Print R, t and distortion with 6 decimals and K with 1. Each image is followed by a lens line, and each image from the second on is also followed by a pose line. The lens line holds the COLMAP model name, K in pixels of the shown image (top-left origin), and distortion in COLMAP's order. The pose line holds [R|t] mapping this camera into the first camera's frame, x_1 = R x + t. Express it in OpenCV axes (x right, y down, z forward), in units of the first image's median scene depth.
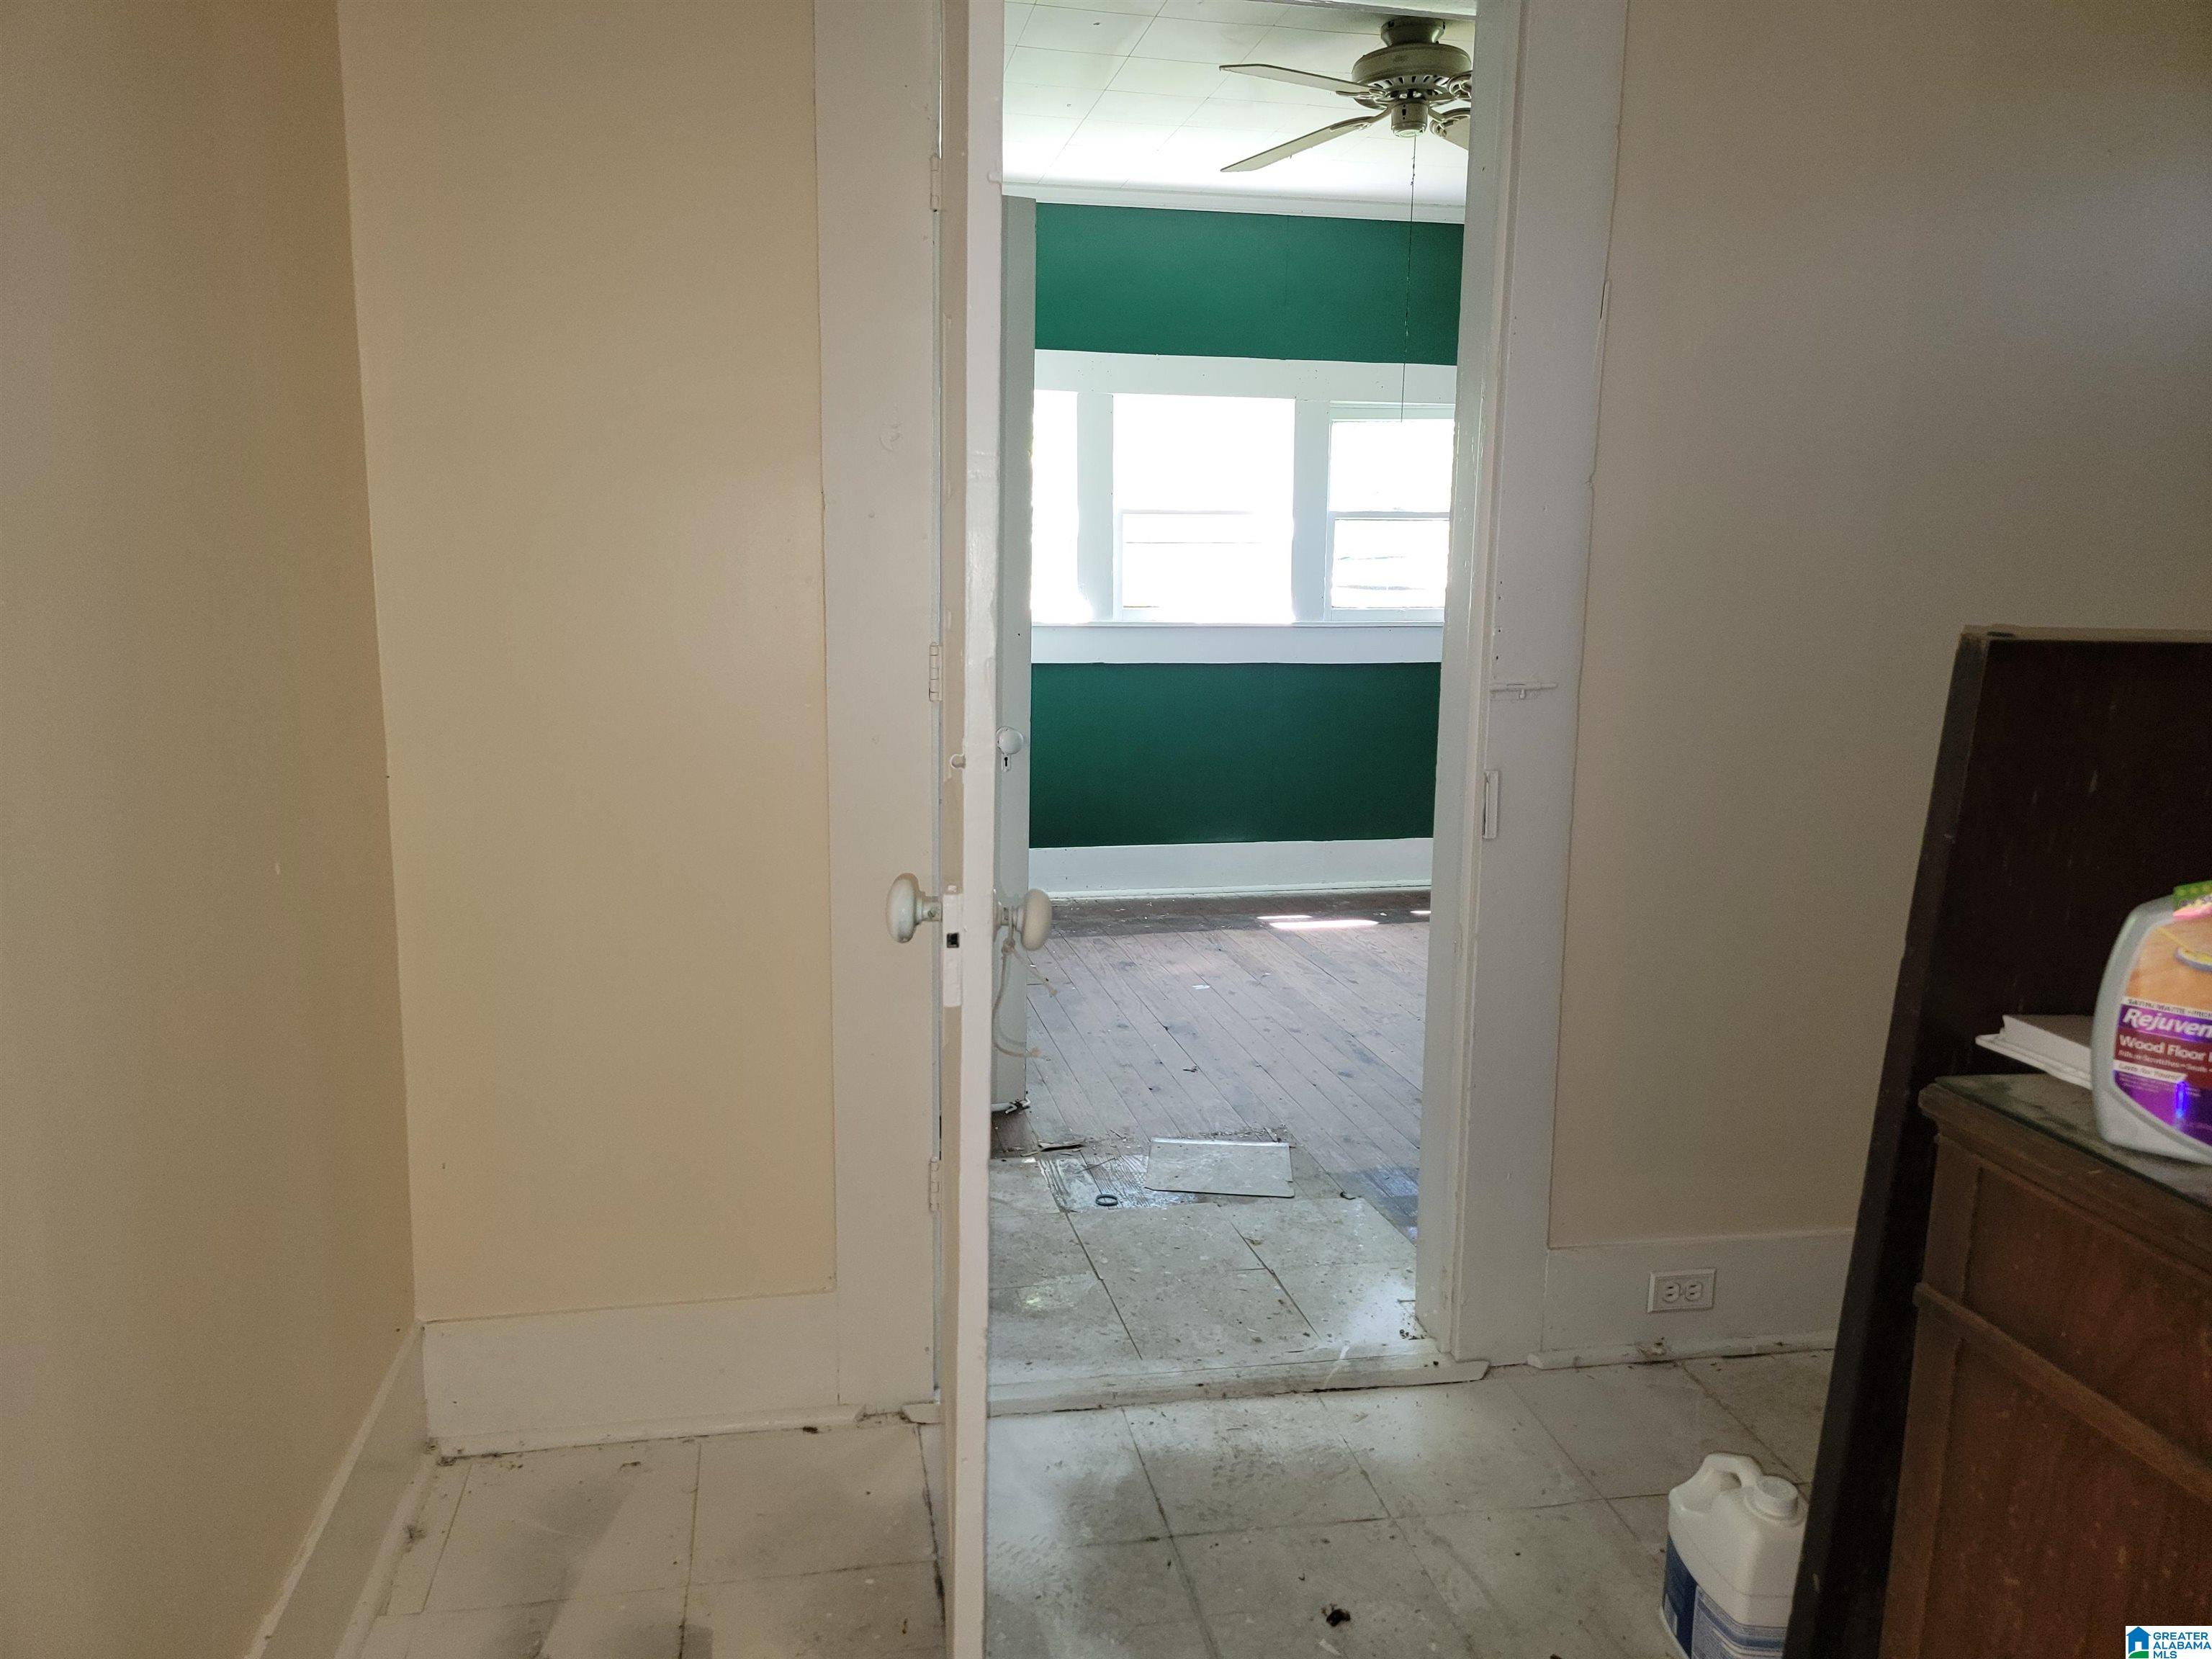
lens RADIAL K [[1530.2, 0, 1129.0], [0, 1530.2, 827.7], [0, 0, 1]] dist [0.083003, -0.071737]
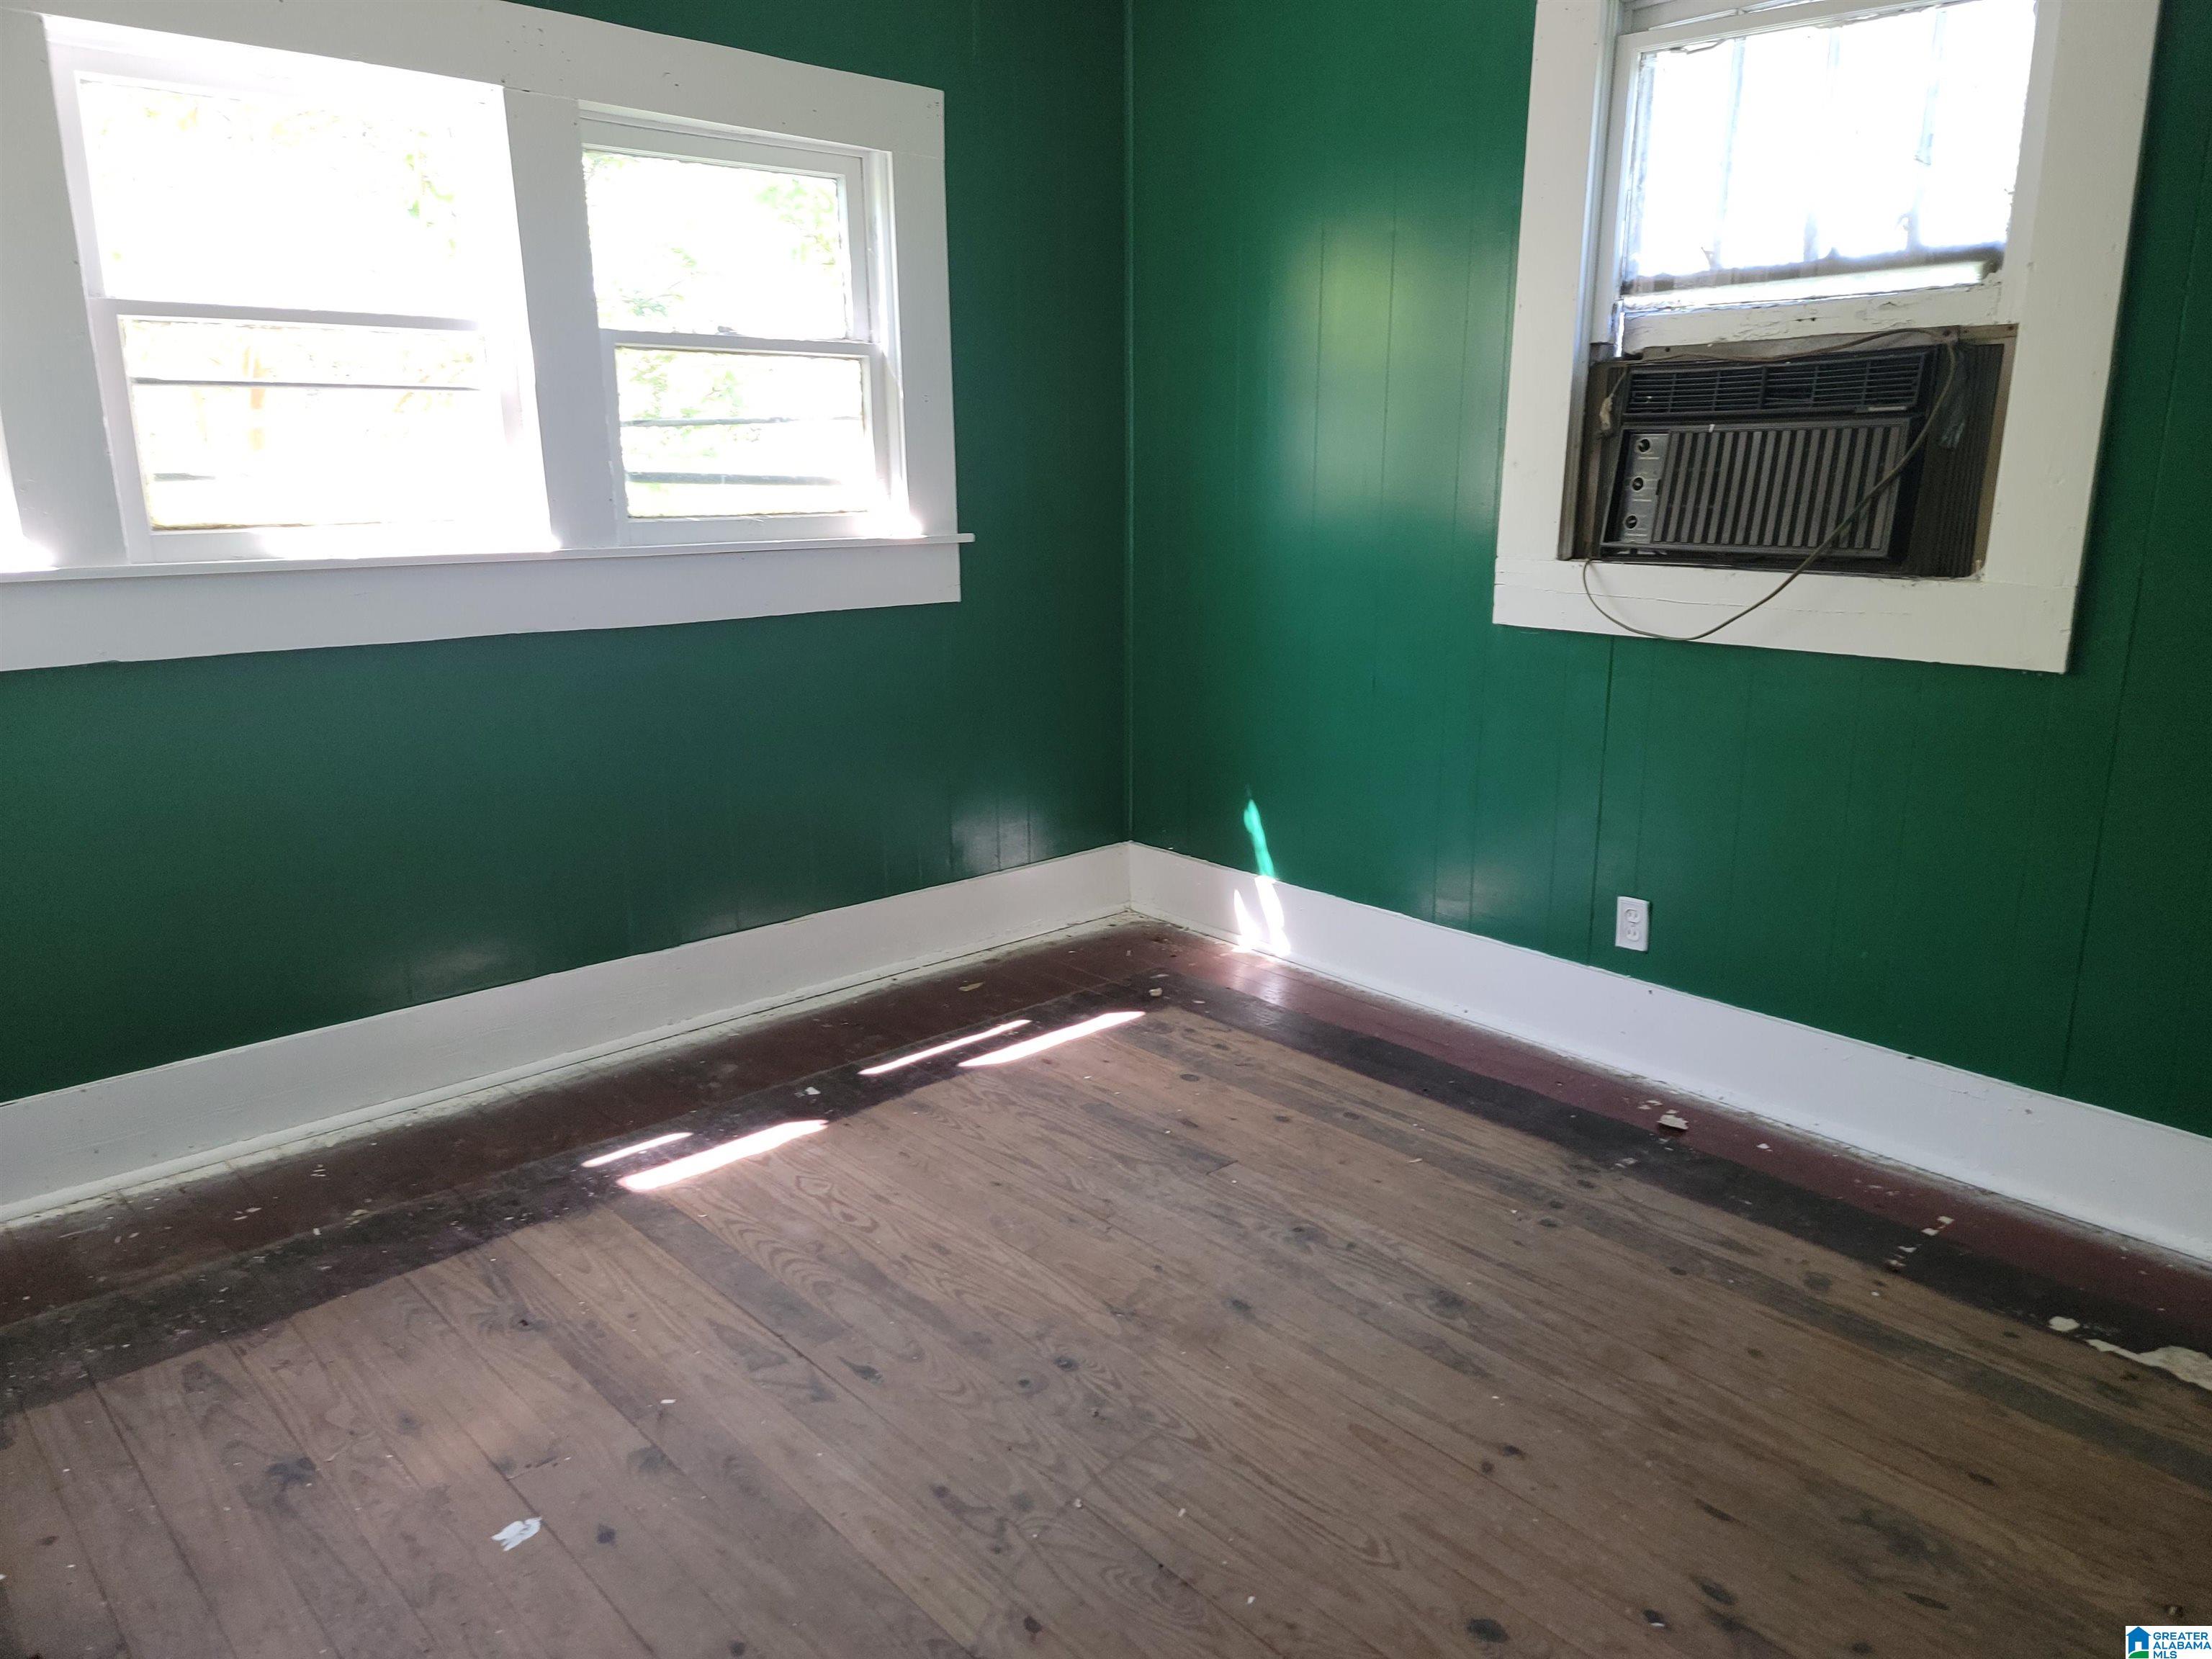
lens RADIAL K [[1530.2, 0, 1129.0], [0, 1530.2, 827.7], [0, 0, 1]] dist [0.083003, -0.071737]
pose [[0.862933, -0.128420, 0.488728, 0.008274], [0.087178, 0.990501, 0.106338, -0.086173], [-0.497741, -0.049156, 0.865931, 0.487153]]
